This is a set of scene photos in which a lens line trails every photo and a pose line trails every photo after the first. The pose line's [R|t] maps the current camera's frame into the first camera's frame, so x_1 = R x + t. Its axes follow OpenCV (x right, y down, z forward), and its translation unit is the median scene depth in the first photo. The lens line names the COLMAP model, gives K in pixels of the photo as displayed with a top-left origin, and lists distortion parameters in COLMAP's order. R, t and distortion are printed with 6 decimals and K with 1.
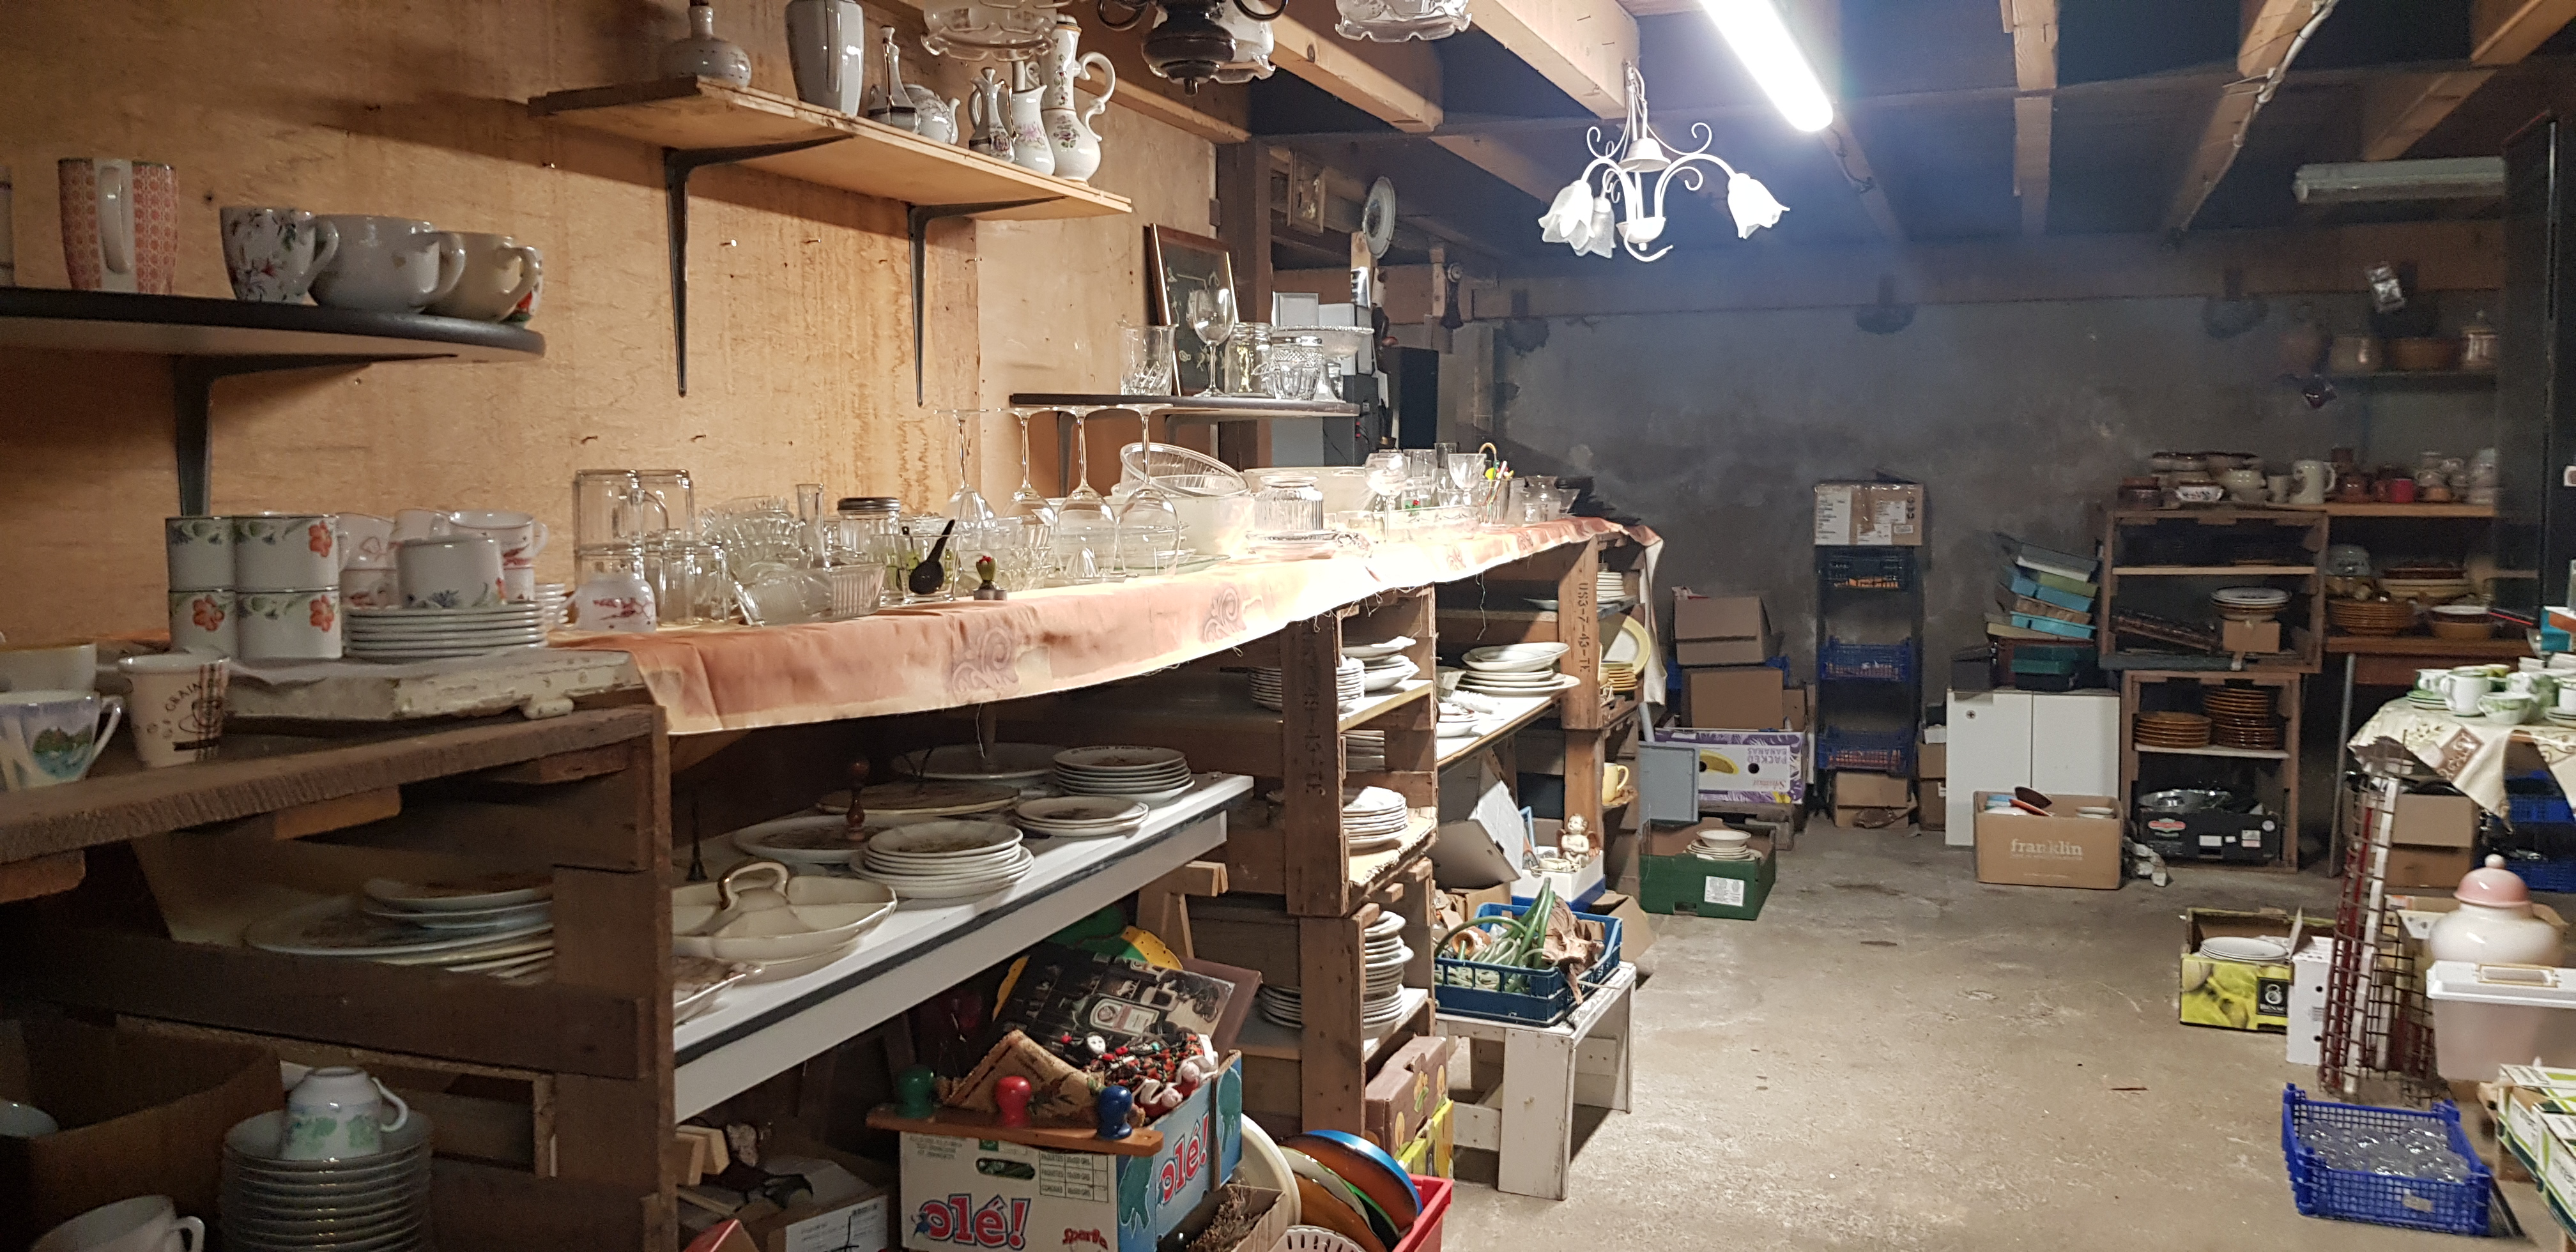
lens RADIAL K [[1994.8, 0, 1286.2], [0, 1994.8, 619.5], [0, 0, 1]] dist [0.034713, -0.059969]
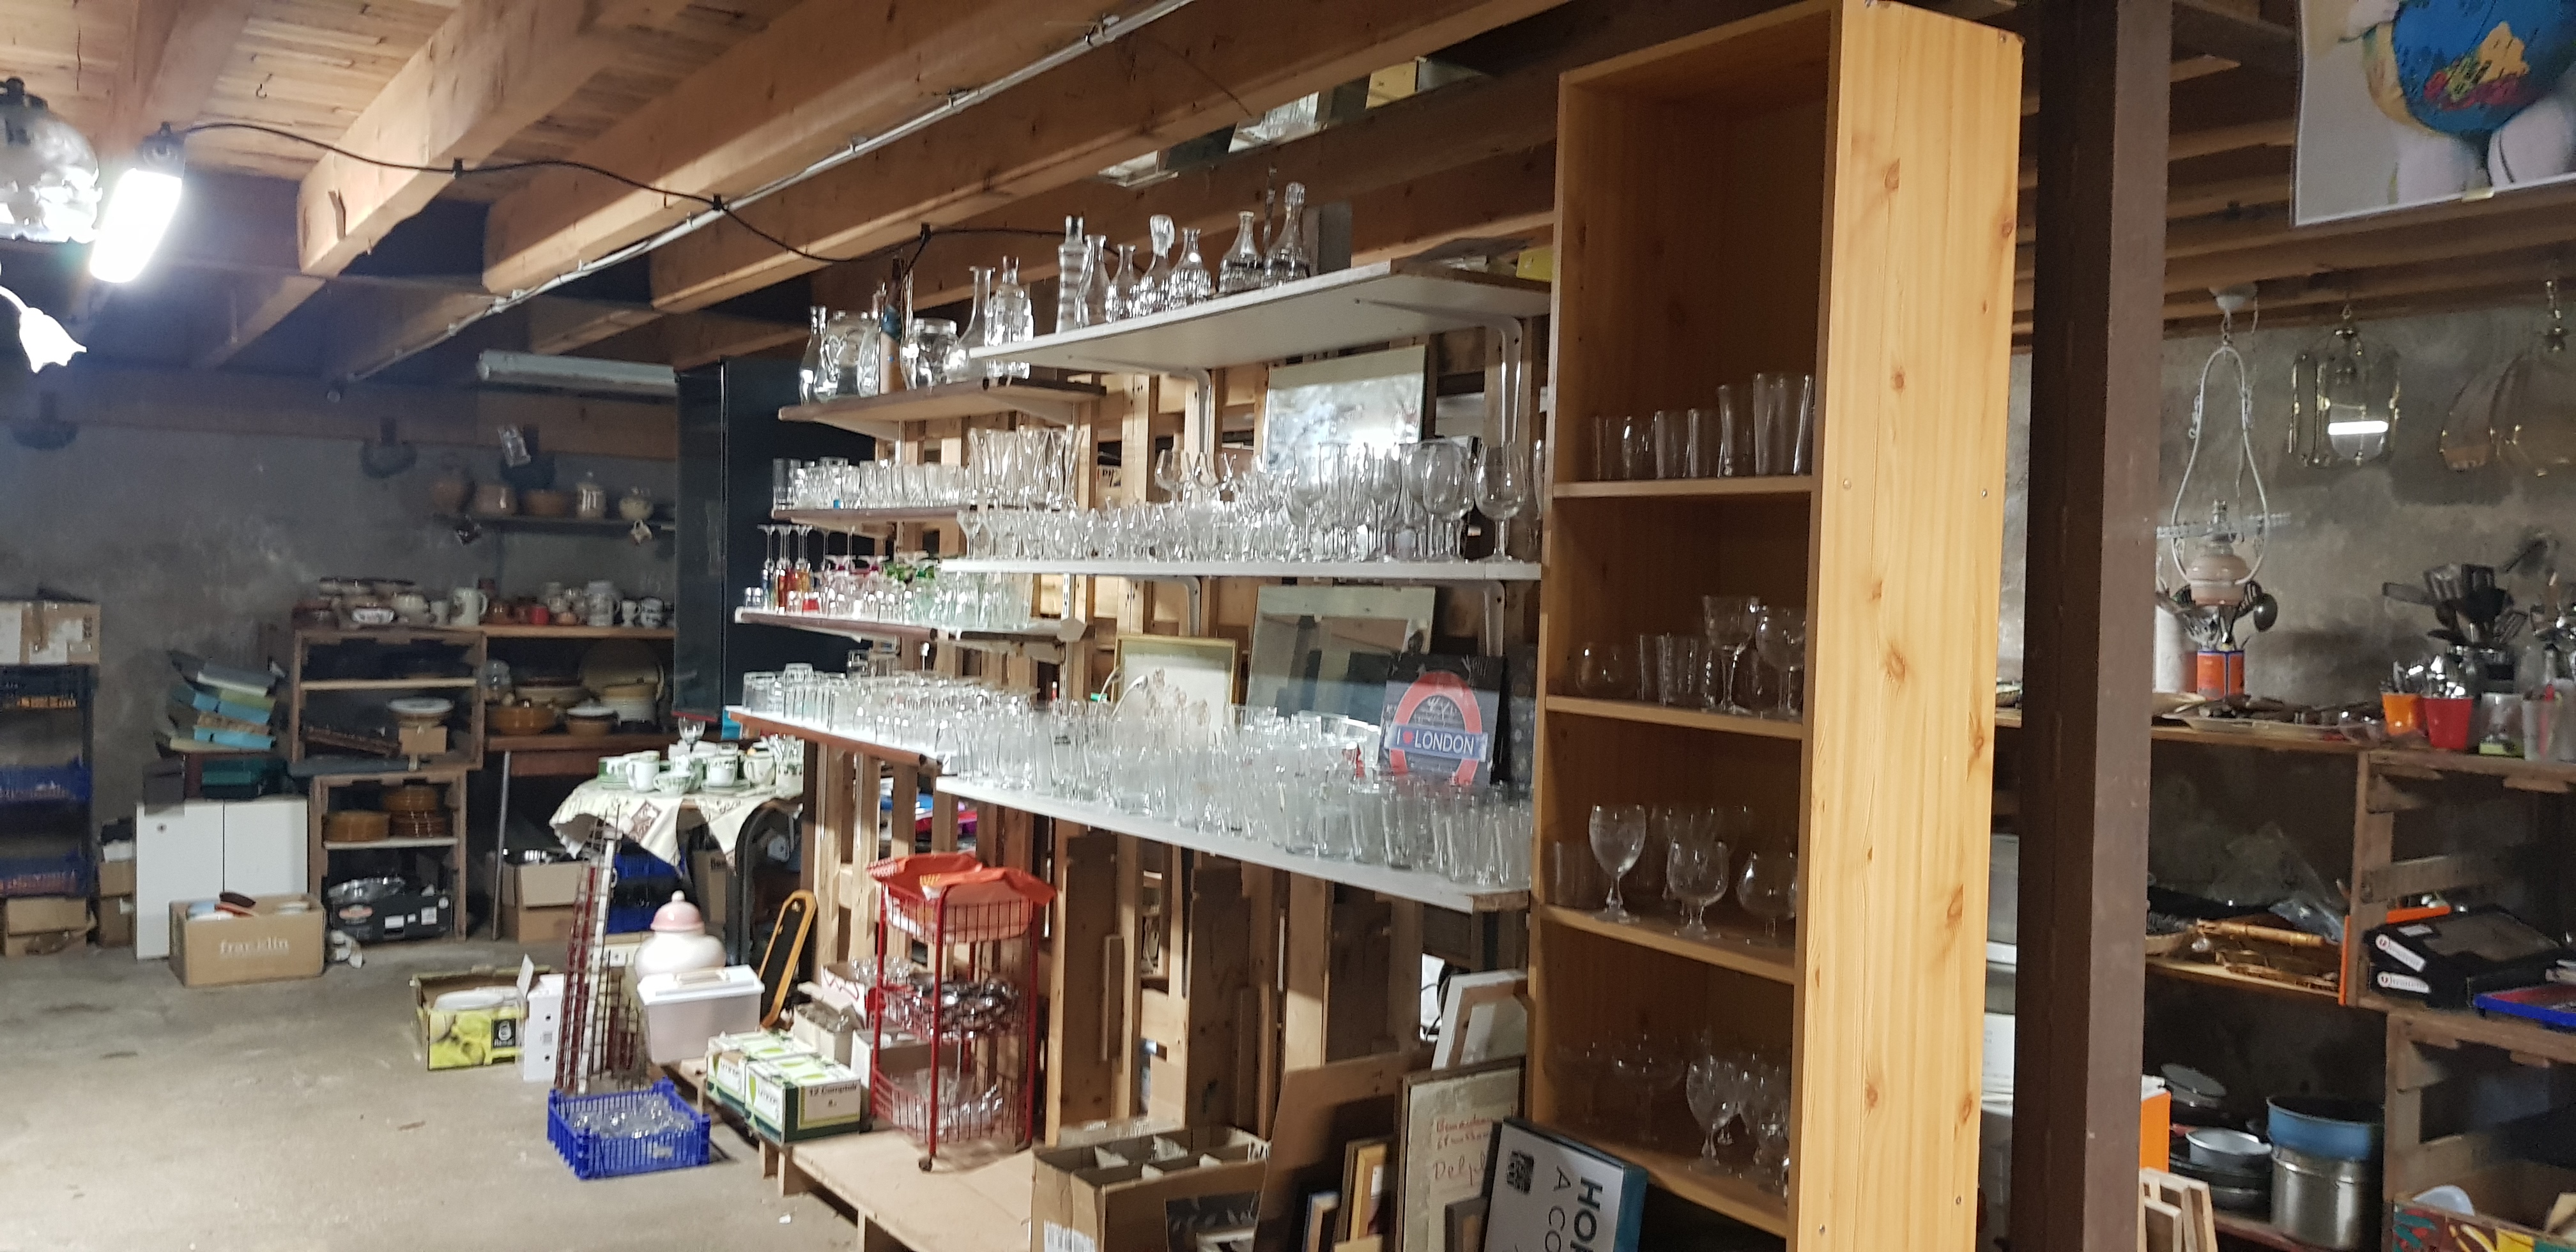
lens RADIAL K [[1994.8, 0, 1279.3], [0, 1994.8, 623.2], [0, 0, 1]] dist [0.034713, -0.059969]
pose [[0.599966, 0.004449, 0.800013, -0.145069], [0.036814, 0.998772, -0.033163, -0.002484], [-0.799178, 0.049348, 0.599066, -0.086618]]
